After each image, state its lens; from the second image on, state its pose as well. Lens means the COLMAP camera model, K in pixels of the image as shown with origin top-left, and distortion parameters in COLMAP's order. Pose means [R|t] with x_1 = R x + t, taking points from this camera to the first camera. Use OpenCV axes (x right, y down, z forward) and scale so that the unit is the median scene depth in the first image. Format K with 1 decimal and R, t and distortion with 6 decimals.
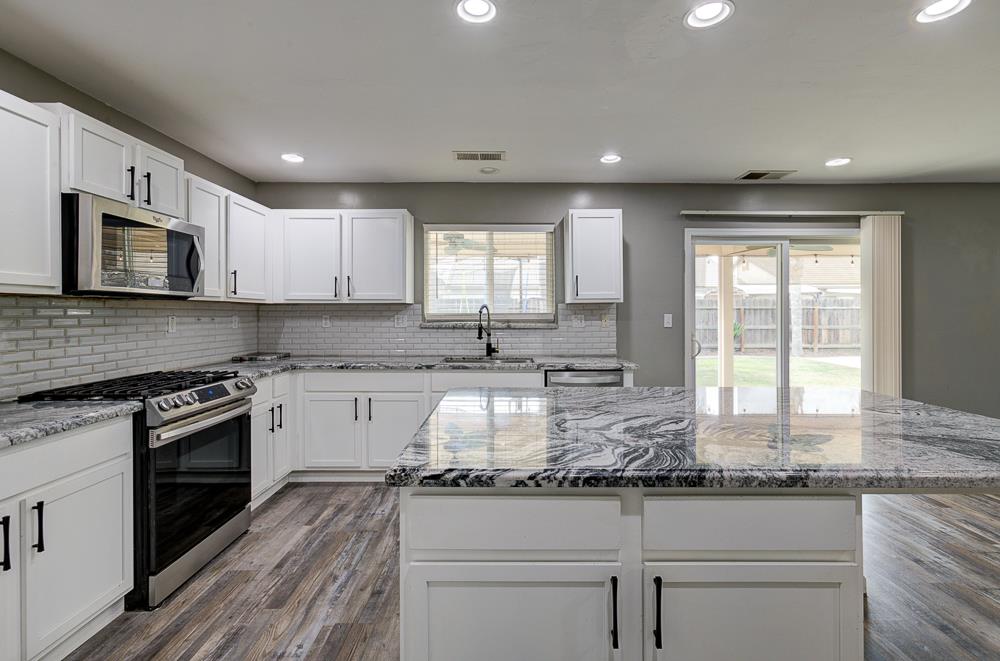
lens RADIAL K [[444.7, 0, 508.6], [0, 444.7, 314.7], [0, 0, 1]] dist [-0.001380, 0.003677]
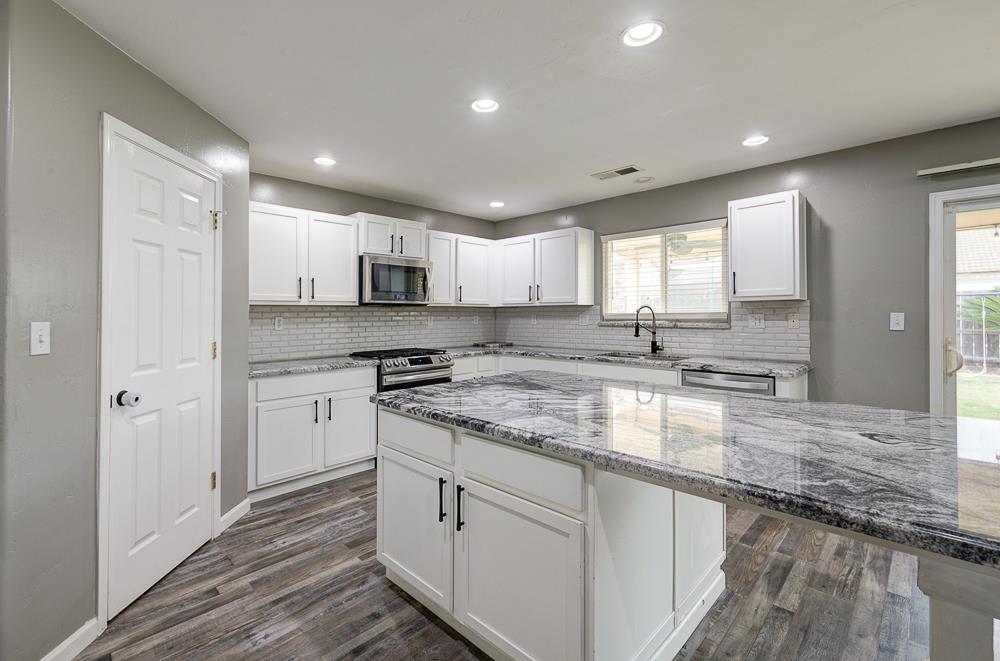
lens RADIAL K [[444.7, 0, 500.4], [0, 444.7, 307.3], [0, 0, 1]] dist [-0.001380, 0.003677]
pose [[0.715774, -0.013874, -0.698194, 0.495123], [0.003213, 0.999857, -0.016575, -0.000213], [0.698325, 0.009620, 0.715717, -0.004120]]
